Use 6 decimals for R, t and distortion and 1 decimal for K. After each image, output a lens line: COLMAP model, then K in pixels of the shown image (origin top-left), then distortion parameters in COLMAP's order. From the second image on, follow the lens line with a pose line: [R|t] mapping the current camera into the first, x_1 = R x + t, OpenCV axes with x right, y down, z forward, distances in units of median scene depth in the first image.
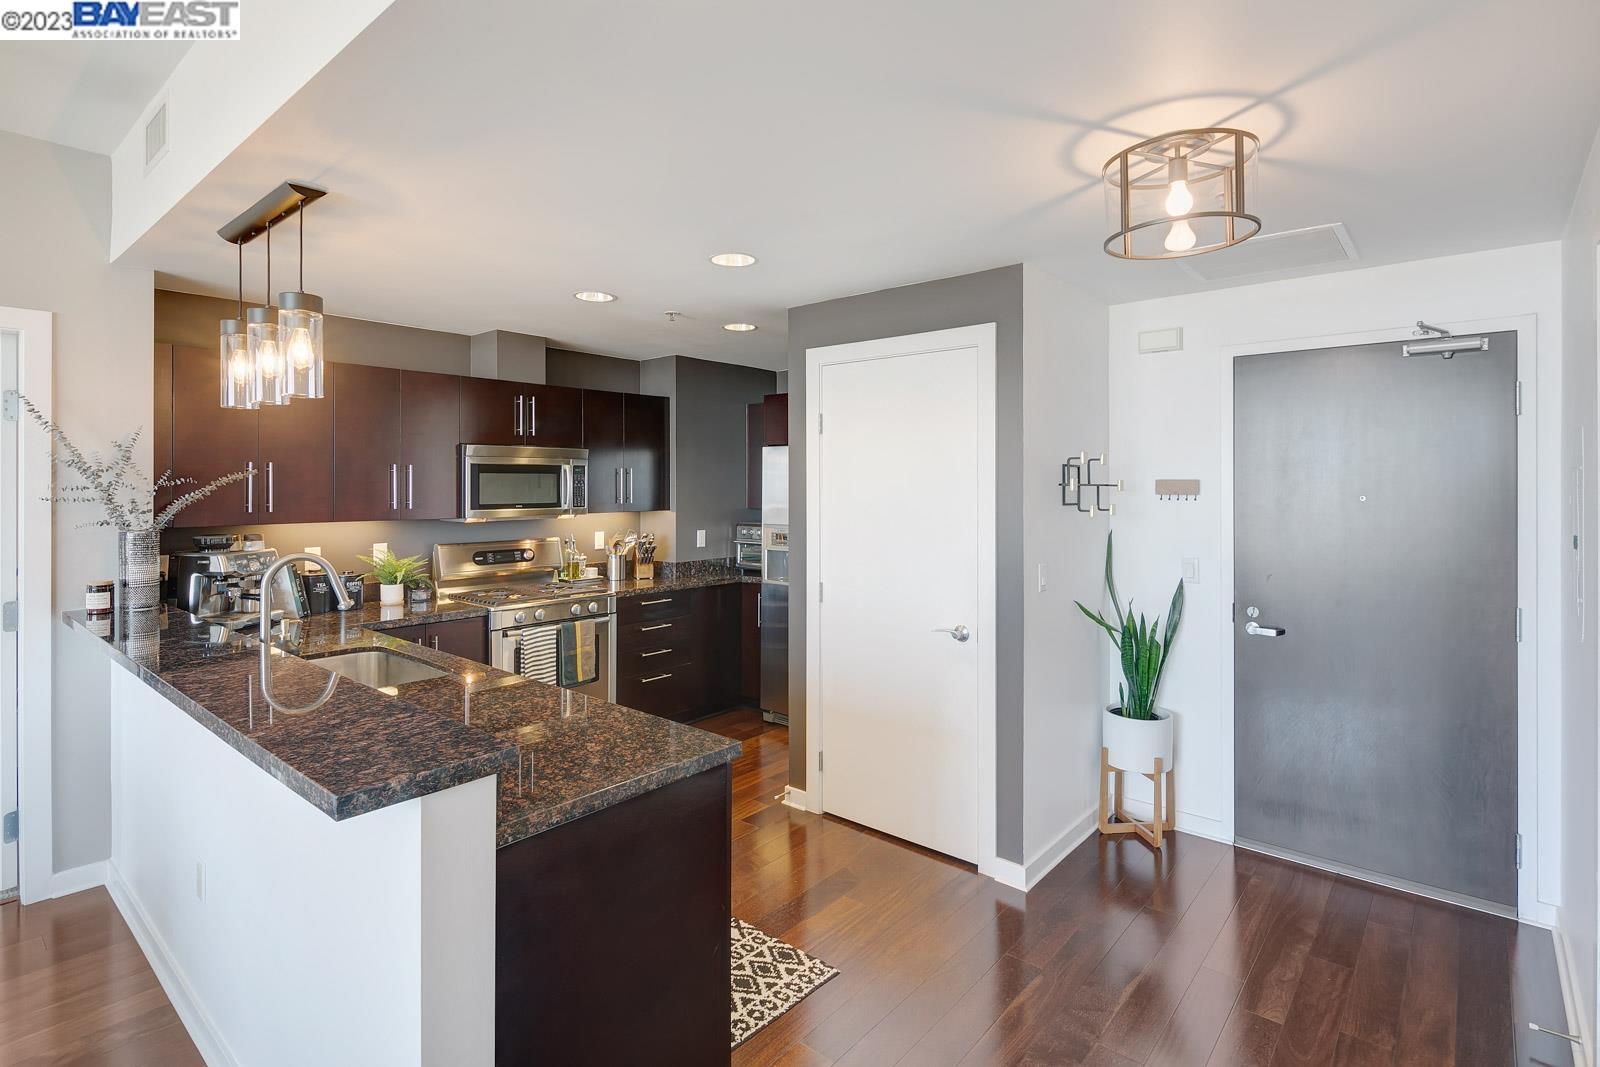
lens RADIAL K [[791.0, 0, 806.5], [0, 791.0, 491.3], [0, 0, 1]] dist [0.001277, -0.004725]
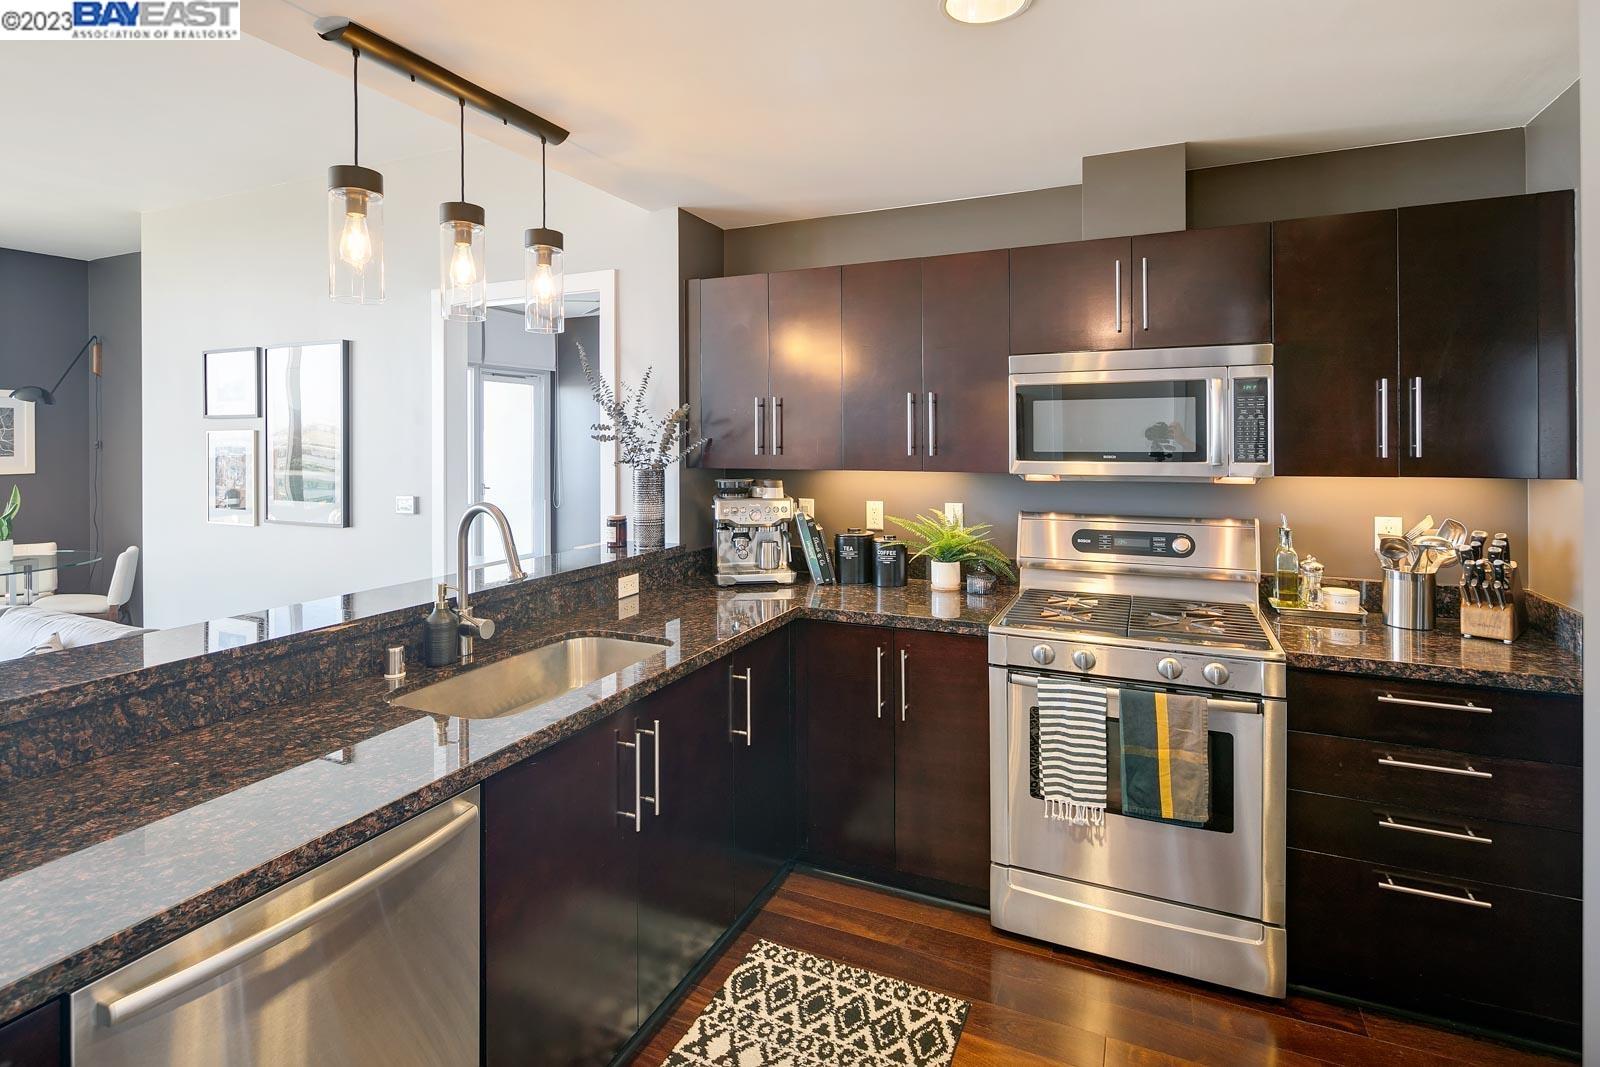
lens RADIAL K [[791.0, 0, 801.4], [0, 791.0, 437.9], [0, 0, 1]] dist [0.001277, -0.004725]
pose [[0.268193, -0.000128, -0.963365, 0.121573], [-0.003884, 0.999992, -0.001215, 0.006796], [0.963357, 0.004067, 0.268190, 0.634700]]
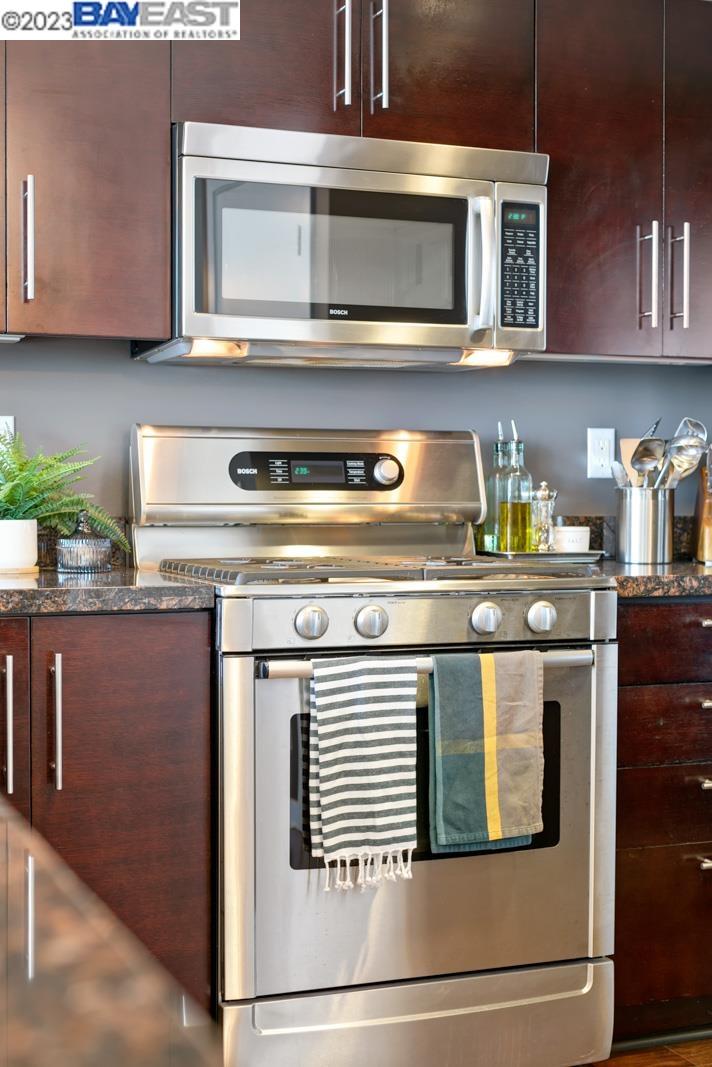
lens RADIAL K [[1555.8, 0, 355.6], [0, 1555.8, 537.5], [0, 0, 1]] dist [-0.026266, 0.000000]
pose [[0.881059, 0.015942, -0.472737, -0.037580], [-0.005382, 0.999705, 0.023682, 0.100126], [0.472975, -0.018321, 0.880885, 0.408060]]
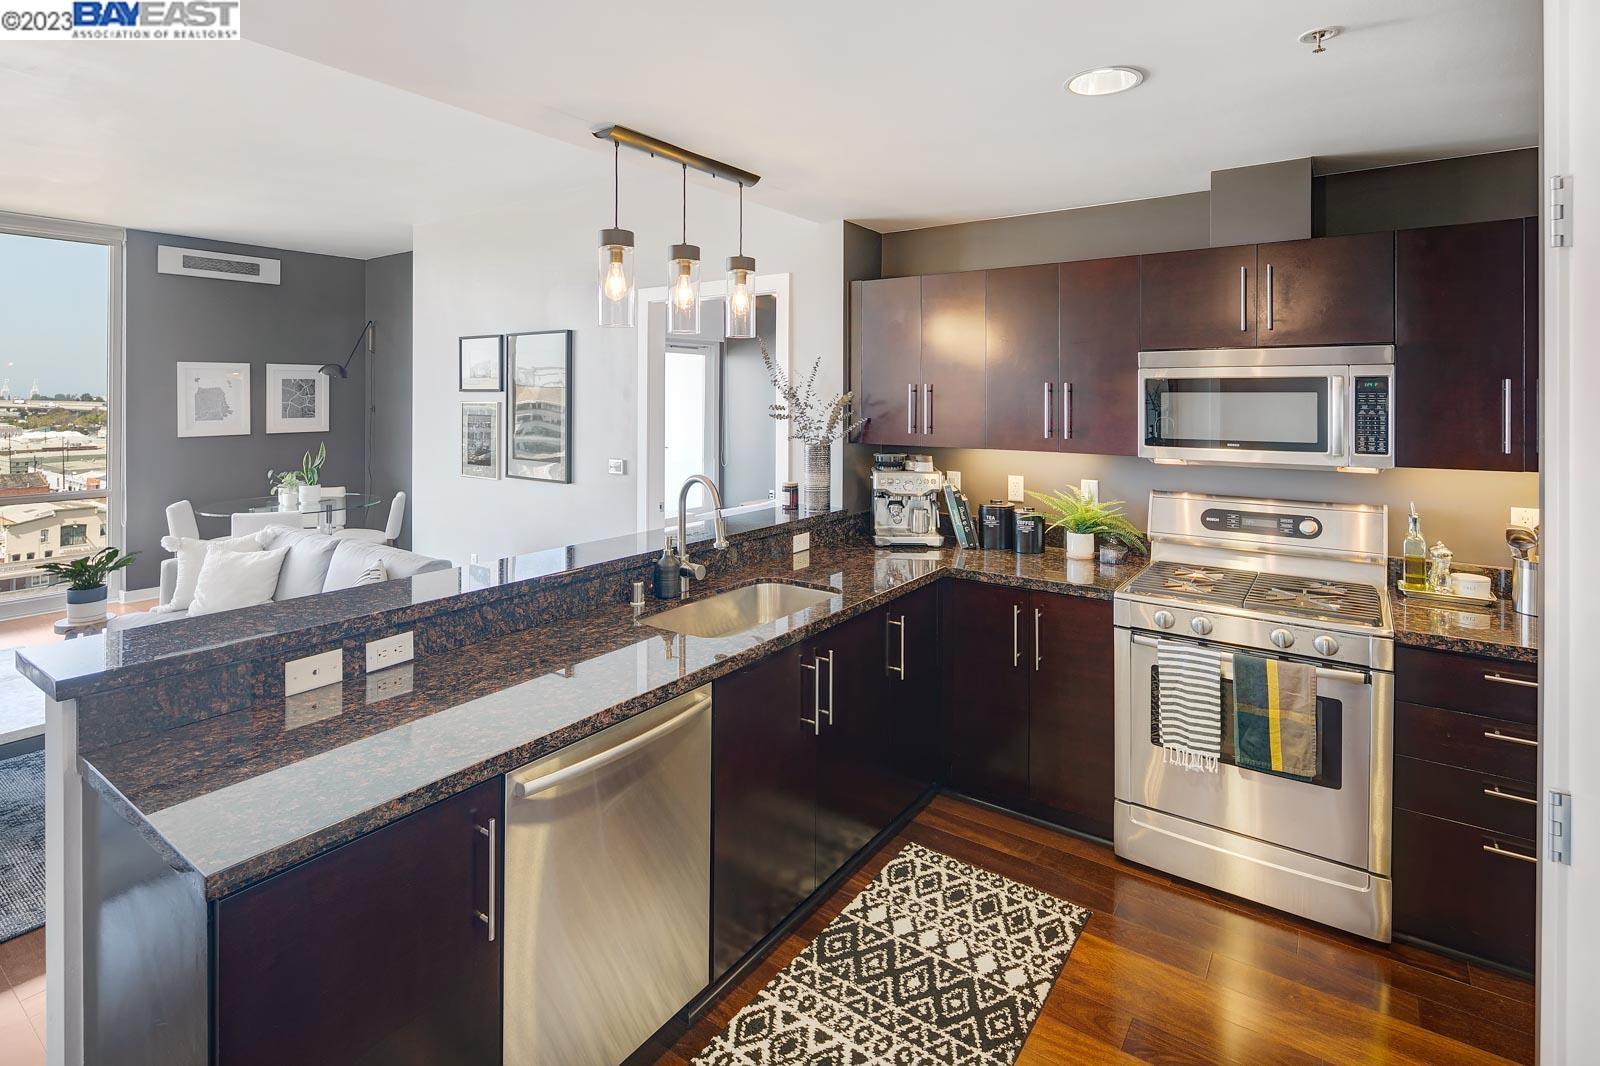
lens RADIAL K [[791.0, 0, 796.5], [0, 791.0, 394.6], [0, 0, 1]] dist [0.001277, -0.004725]
pose [[0.077199, 0.000947, -0.997015, 0.230717], [-0.011357, 0.999936, 0.000070, -0.017004], [0.996951, 0.011317, 0.077205, 0.606747]]
